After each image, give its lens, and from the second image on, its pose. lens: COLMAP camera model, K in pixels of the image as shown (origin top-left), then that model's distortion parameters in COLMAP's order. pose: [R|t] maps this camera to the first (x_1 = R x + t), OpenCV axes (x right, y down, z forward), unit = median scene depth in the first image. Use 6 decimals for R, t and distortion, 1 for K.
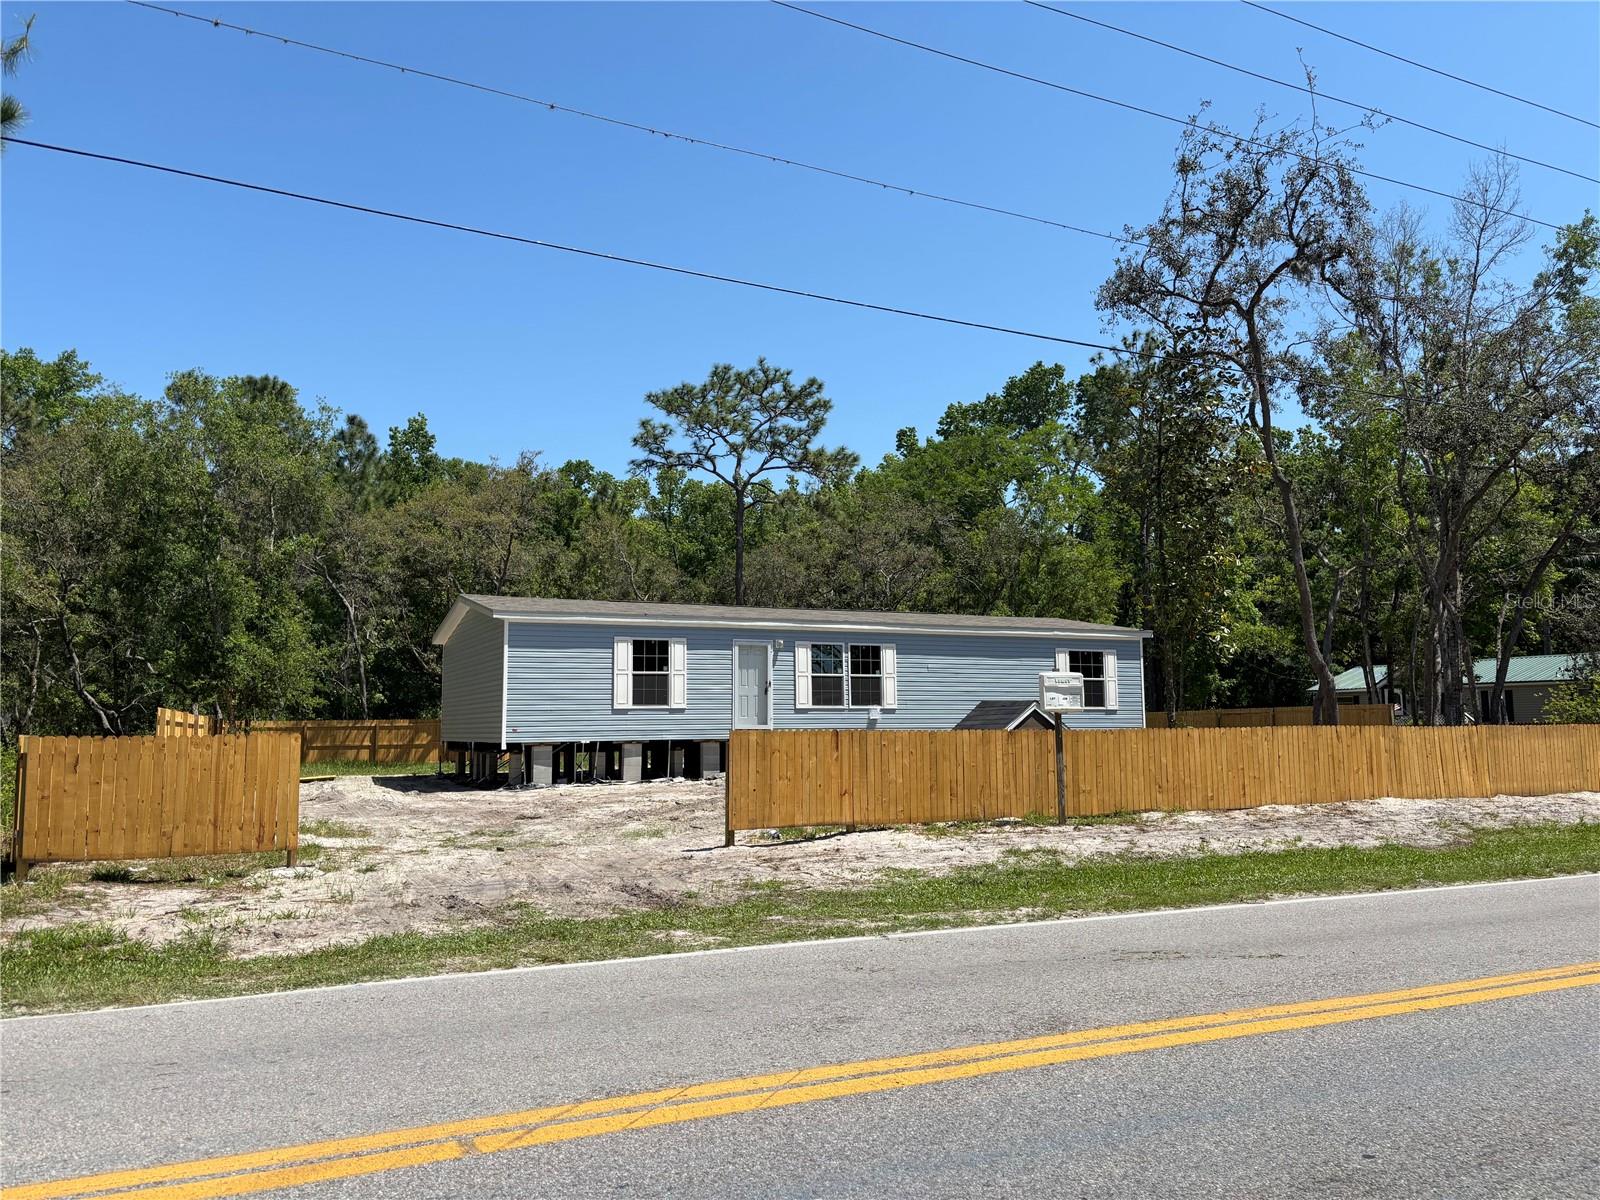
lens RADIAL K [[1220.8, 0, 800.0], [0, 1220.8, 600.0], [0, 0, 1]] dist [0.080085, -0.072097]
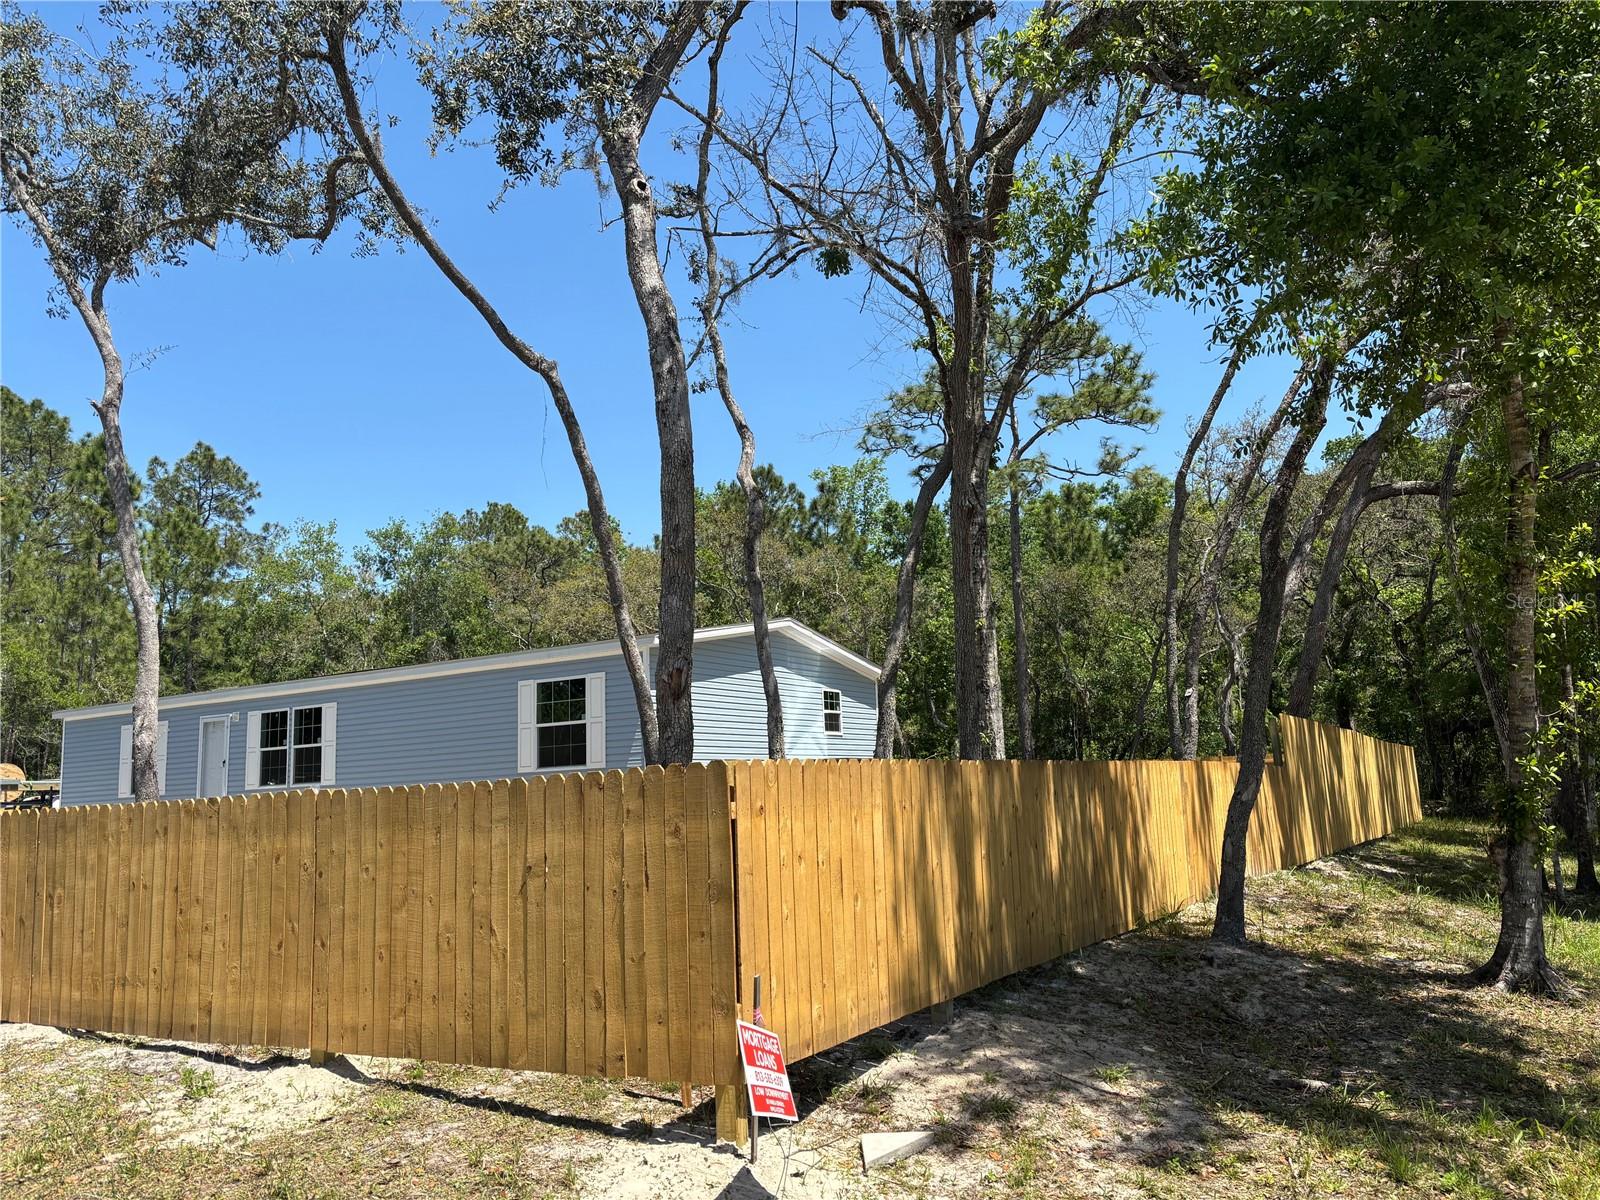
lens RADIAL K [[1212.3, 0, 816.8], [0, 1212.3, 618.4], [0, 0, 1]] dist [0.052867, -0.047634]
pose [[0.562417, -0.132659, -0.816143, 0.927820], [0.124391, 0.989387, -0.075099, 0.082459], [0.817444, -0.059284, 0.572949, 0.831173]]
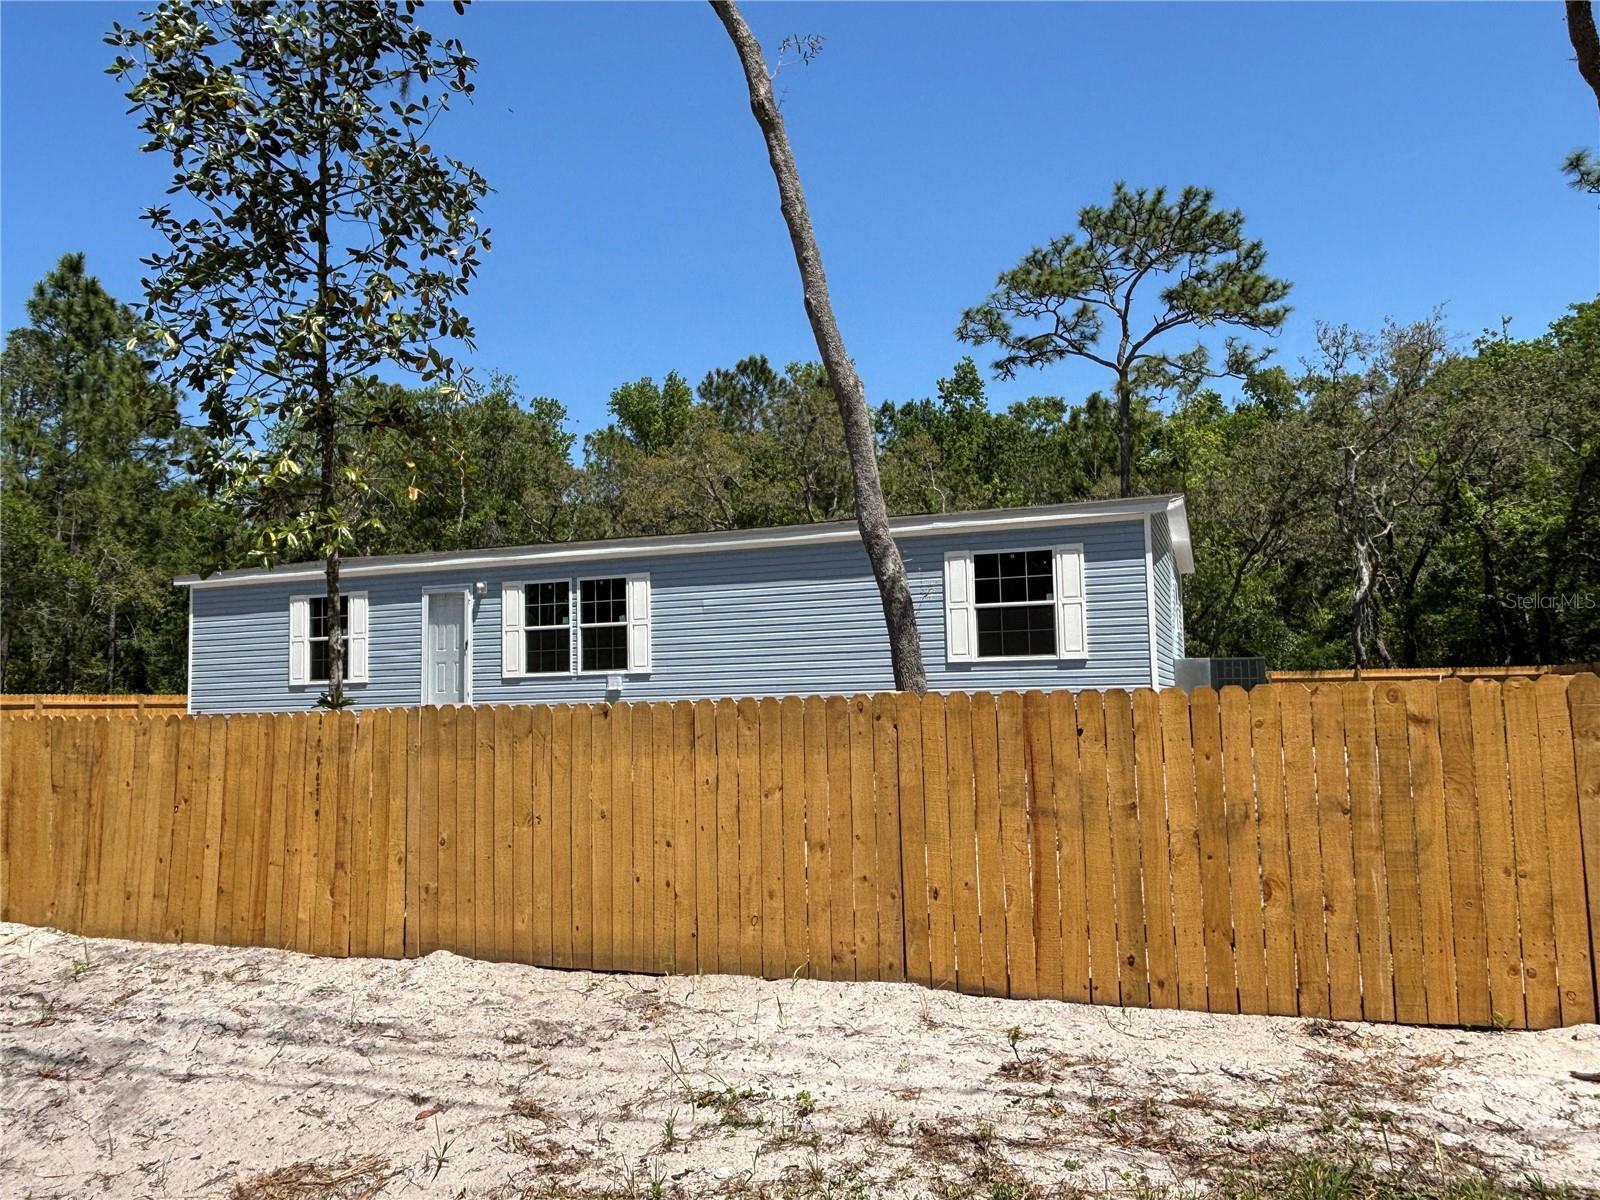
lens RADIAL K [[1192.2, 0, 800.0], [0, 1192.2, 600.0], [0, 0, 1]] dist [0.045330, -0.071869]
pose [[0.695059, -0.067818, -0.715747, 0.597334], [0.093094, 0.995650, -0.003936, 0.062026], [0.712900, -0.063896, 0.698349, 0.638536]]
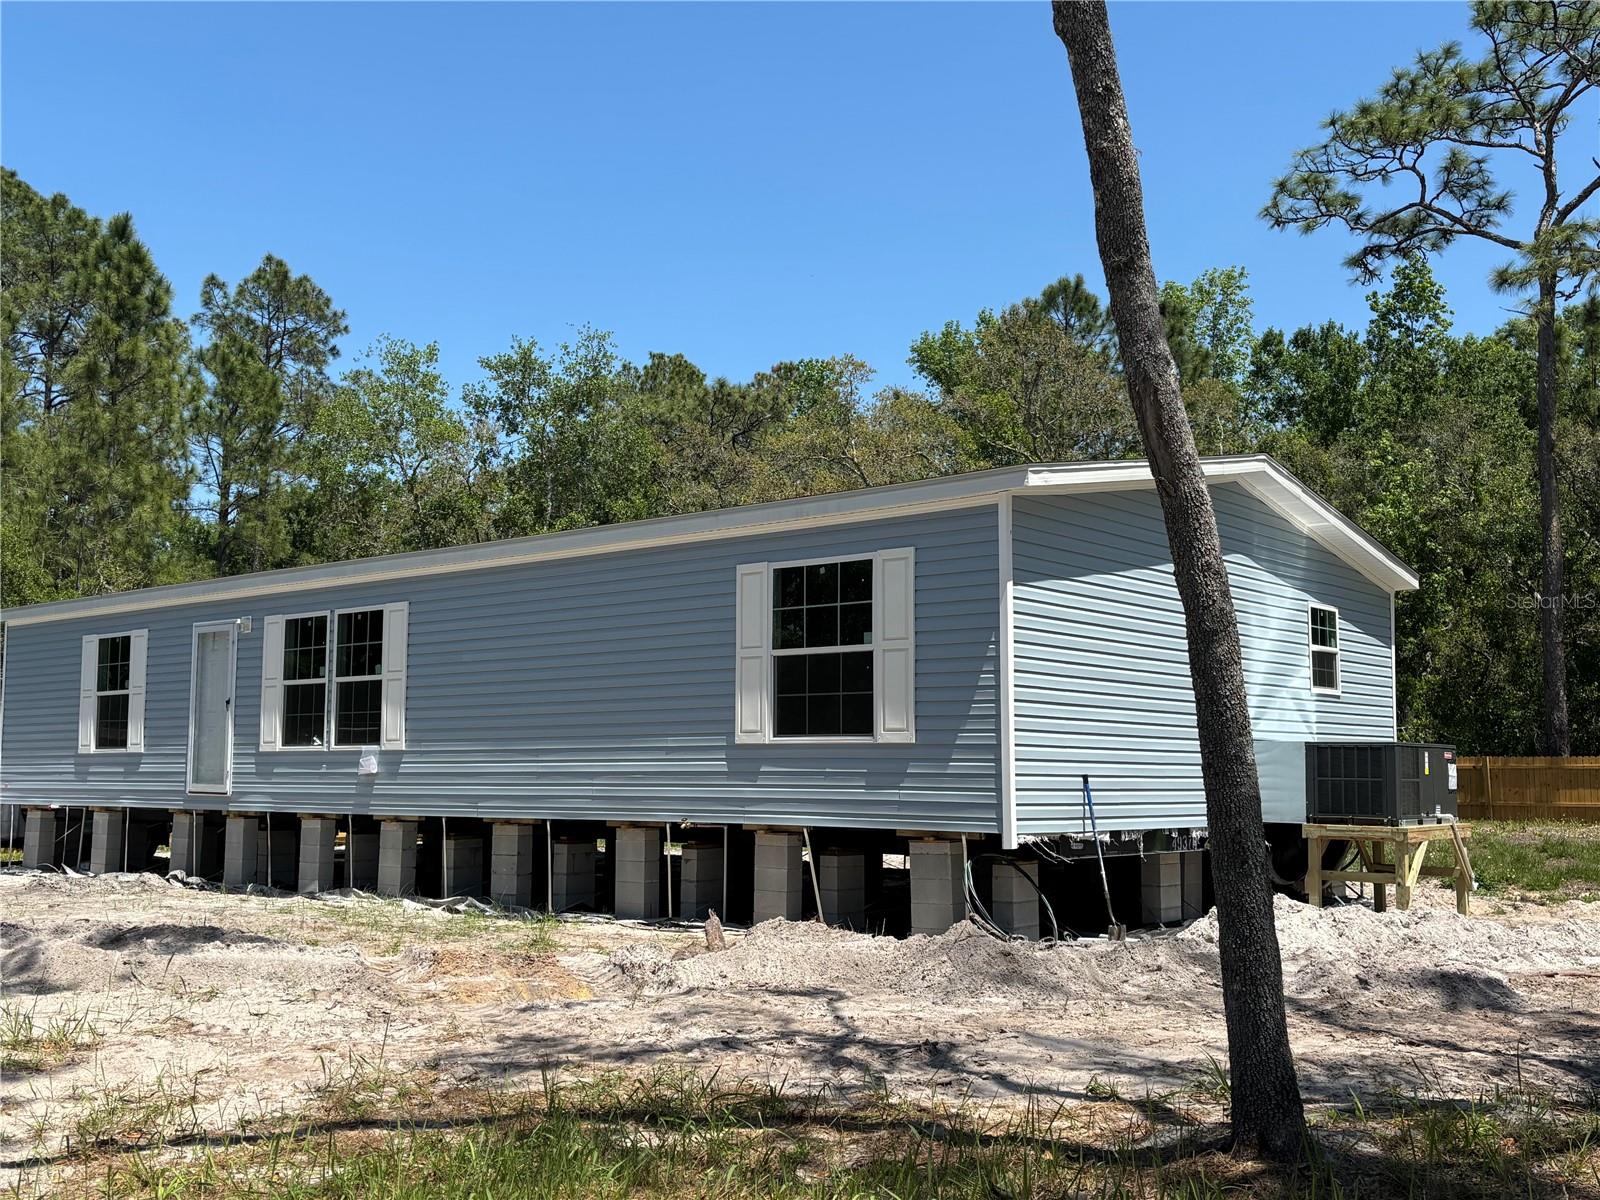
lens RADIAL K [[1627.4, 0, 800.0], [0, 1627.4, 600.0], [0, 0, 1]] dist [0.012603, 0.006129]
pose [[0.419874, -0.086096, -0.903489, 0.678264], [0.091502, 0.994434, -0.052239, 0.080679], [0.902958, -0.060737, 0.425415, 0.907994]]
